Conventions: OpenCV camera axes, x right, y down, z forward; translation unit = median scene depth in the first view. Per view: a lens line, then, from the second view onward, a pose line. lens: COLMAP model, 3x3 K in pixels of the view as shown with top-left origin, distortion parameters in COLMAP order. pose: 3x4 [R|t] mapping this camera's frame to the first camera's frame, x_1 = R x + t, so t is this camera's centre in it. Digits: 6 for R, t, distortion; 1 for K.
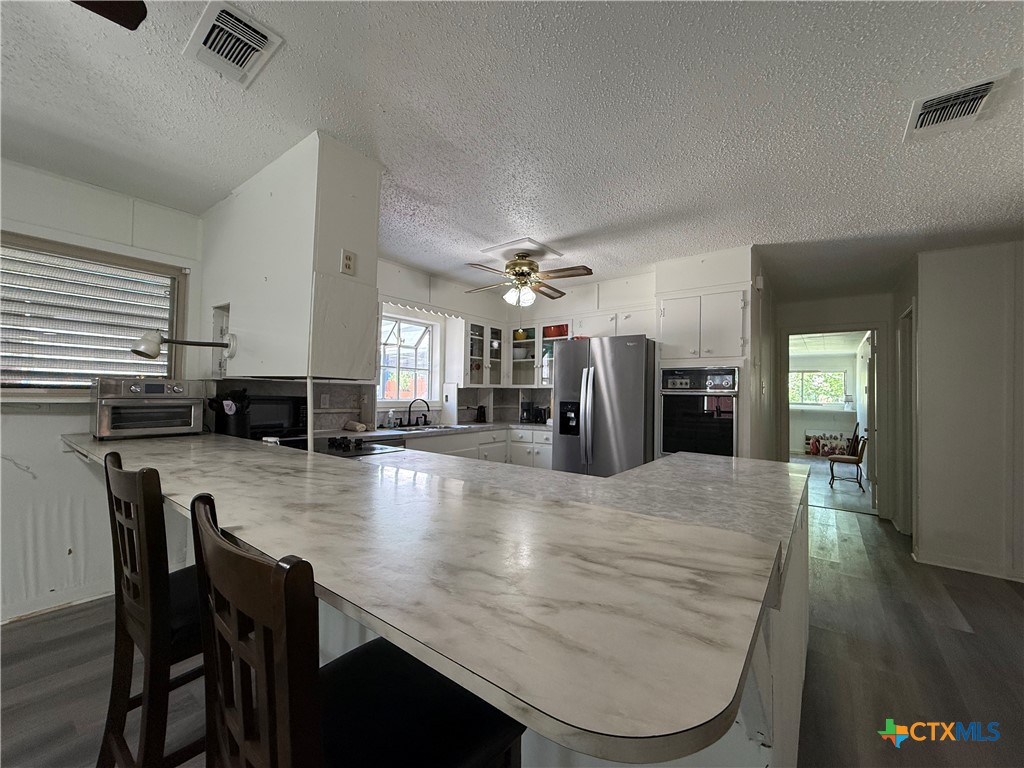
lens RADIAL K [[407.6, 0, 511.3], [0, 407.6, 384.9], [0, 0, 1]] dist [0.000209, 0.000015]
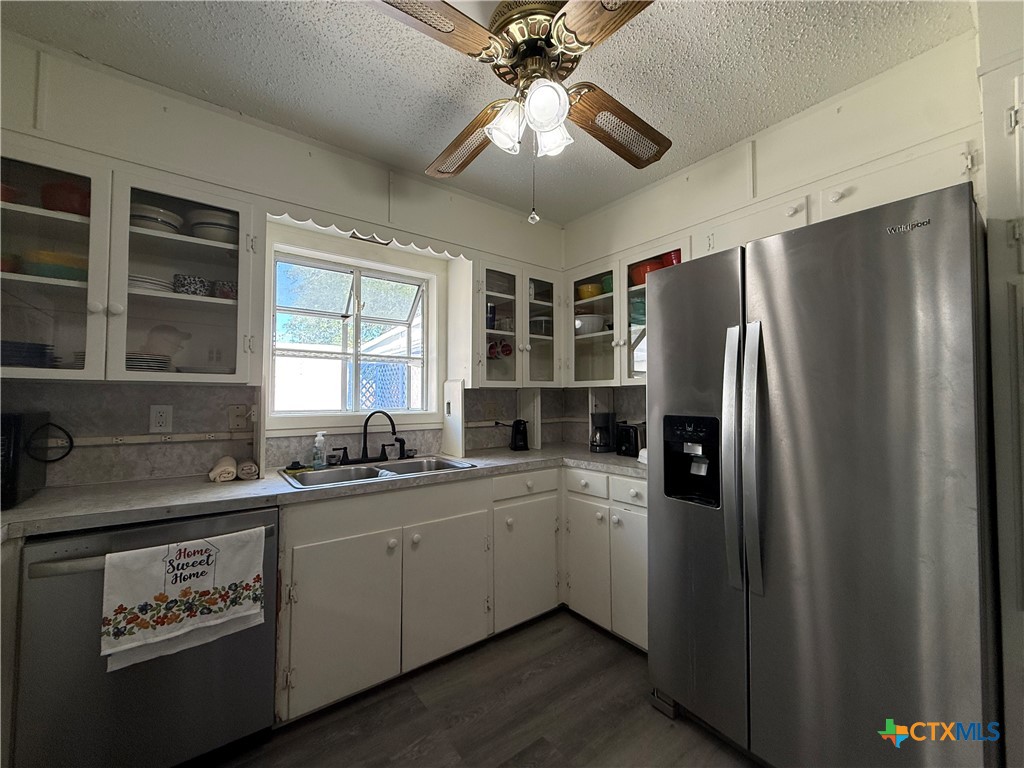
lens RADIAL K [[407.6, 0, 511.3], [0, 407.6, 384.9], [0, 0, 1]] dist [0.000209, 0.000015]
pose [[0.965508, -0.024237, -0.259244, 0.069904], [0.021228, 0.999671, -0.014399, 0.011657], [0.259508, 0.008399, 0.965704, 0.502916]]
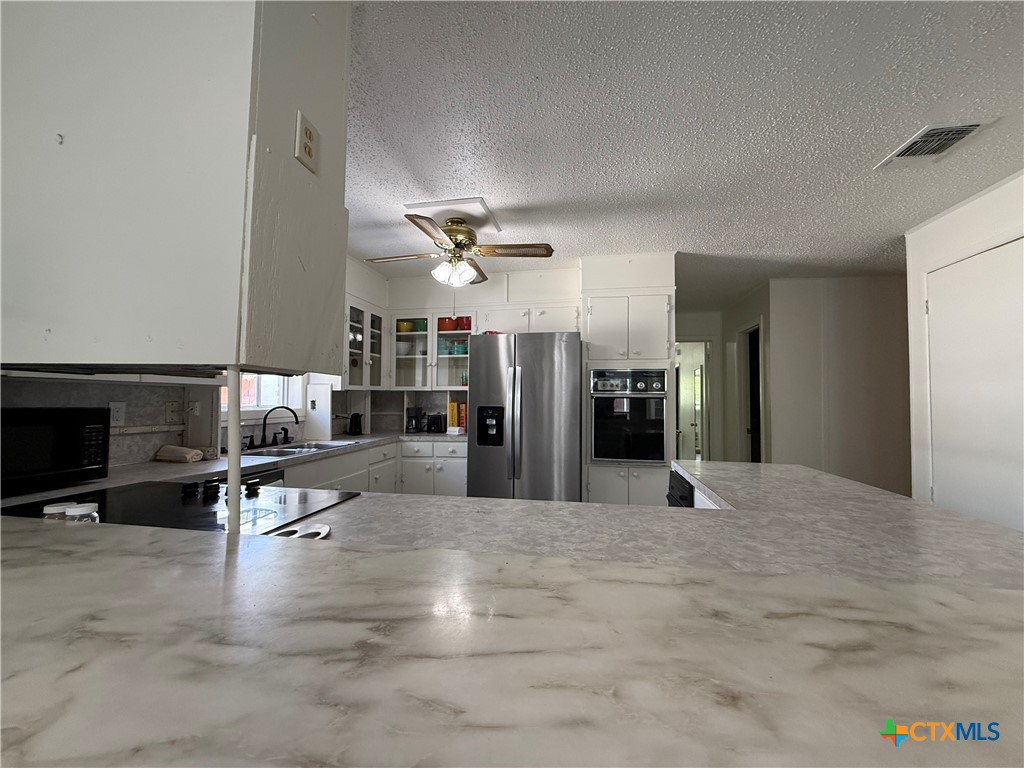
lens RADIAL K [[407.6, 0, 511.3], [0, 407.6, 384.9], [0, 0, 1]] dist [0.000209, 0.000015]
pose [[0.892536, 0.004029, 0.450958, -0.177161], [-0.001568, 0.999982, -0.005831, 0.001078], [-0.450973, 0.004498, 0.892526, 0.192546]]
